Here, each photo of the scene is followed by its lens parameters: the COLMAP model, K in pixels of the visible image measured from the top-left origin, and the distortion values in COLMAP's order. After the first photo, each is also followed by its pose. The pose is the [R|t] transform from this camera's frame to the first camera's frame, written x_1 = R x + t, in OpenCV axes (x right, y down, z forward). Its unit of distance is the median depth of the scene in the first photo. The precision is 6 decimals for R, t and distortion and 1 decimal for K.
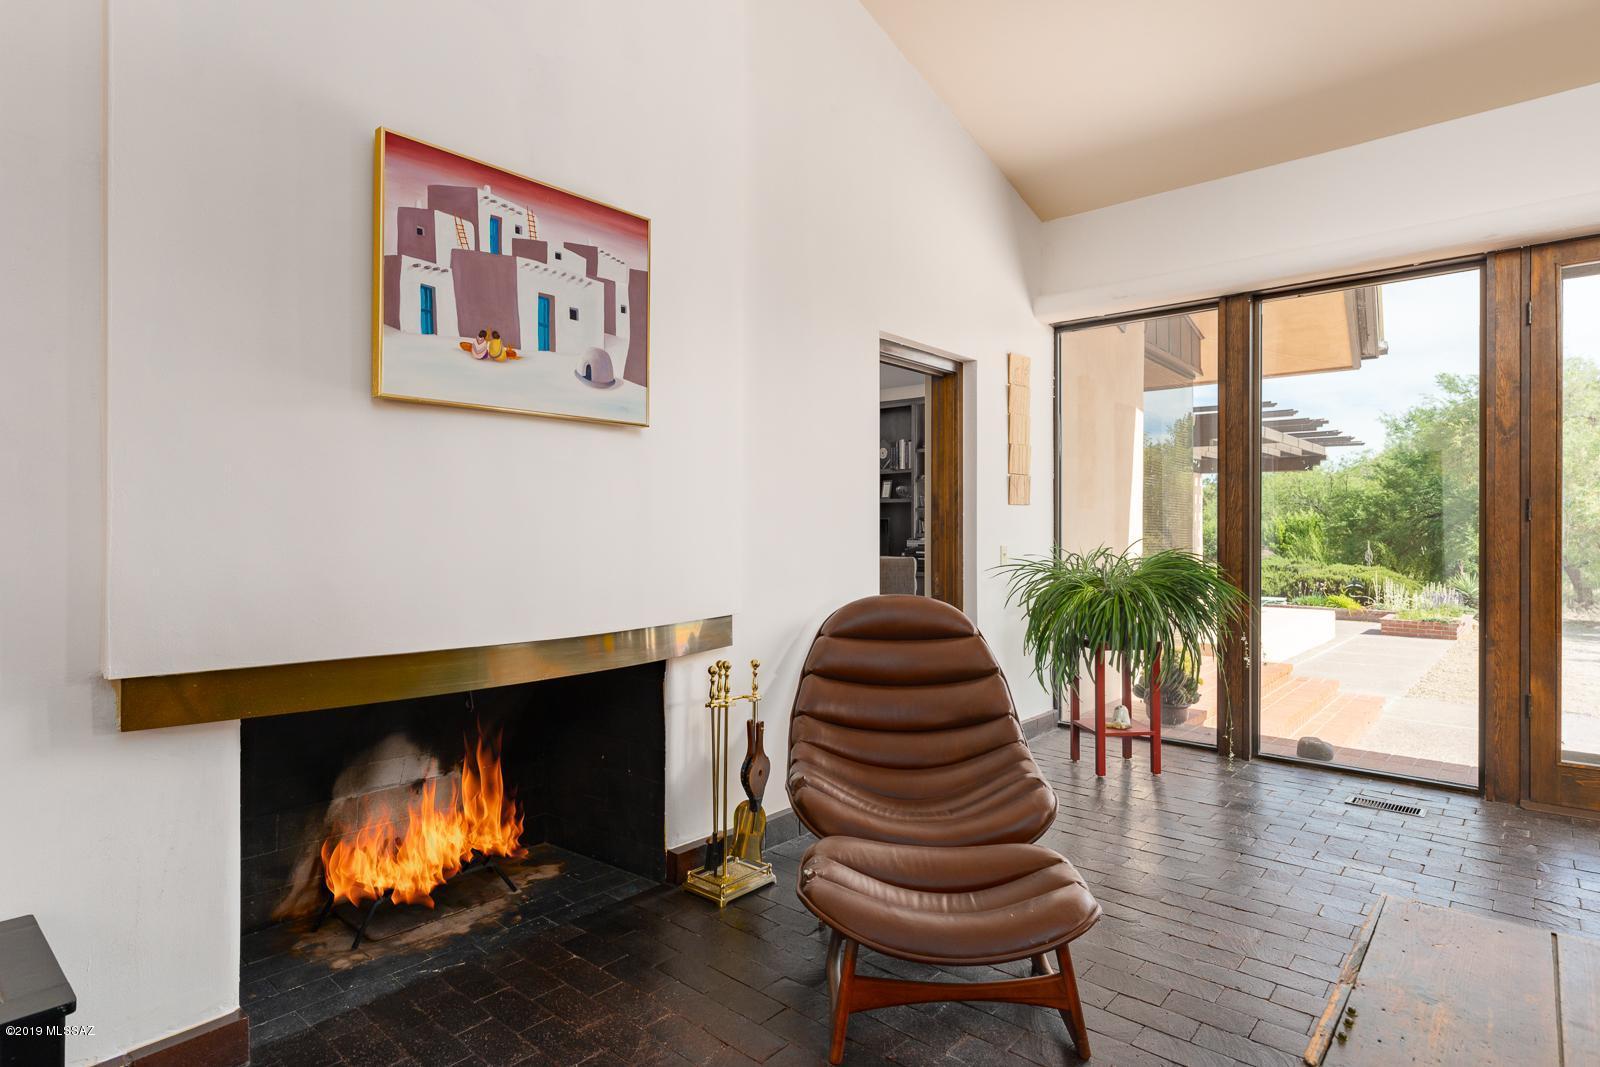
lens RADIAL K [[840.4, 0, 802.4], [0, 840.4, 530.4], [0, 0, 1]] dist [-0.002942, -0.000653]
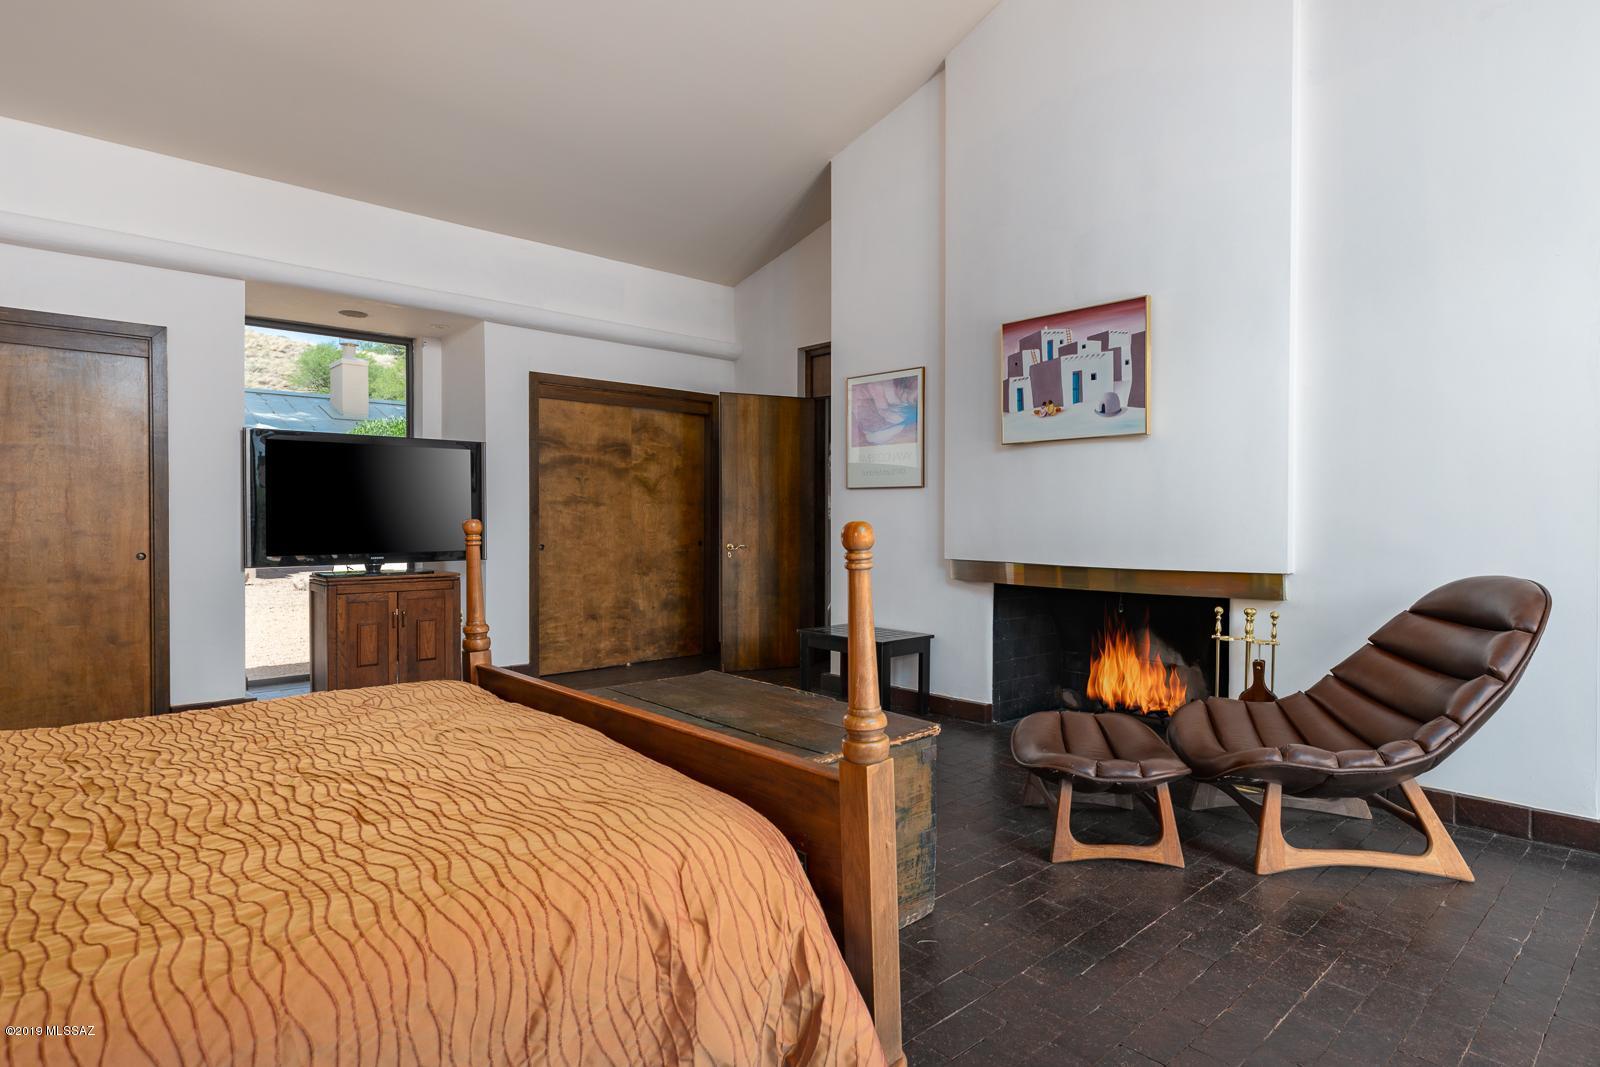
lens RADIAL K [[840.4, 0, 802.4], [0, 840.4, 530.4], [0, 0, 1]] dist [-0.002942, -0.000653]
pose [[-0.100101, 0.015197, -0.994861, 1.565262], [-0.001292, 0.999881, 0.015403, 0.029819], [0.994976, 0.002827, -0.100069, 0.616429]]
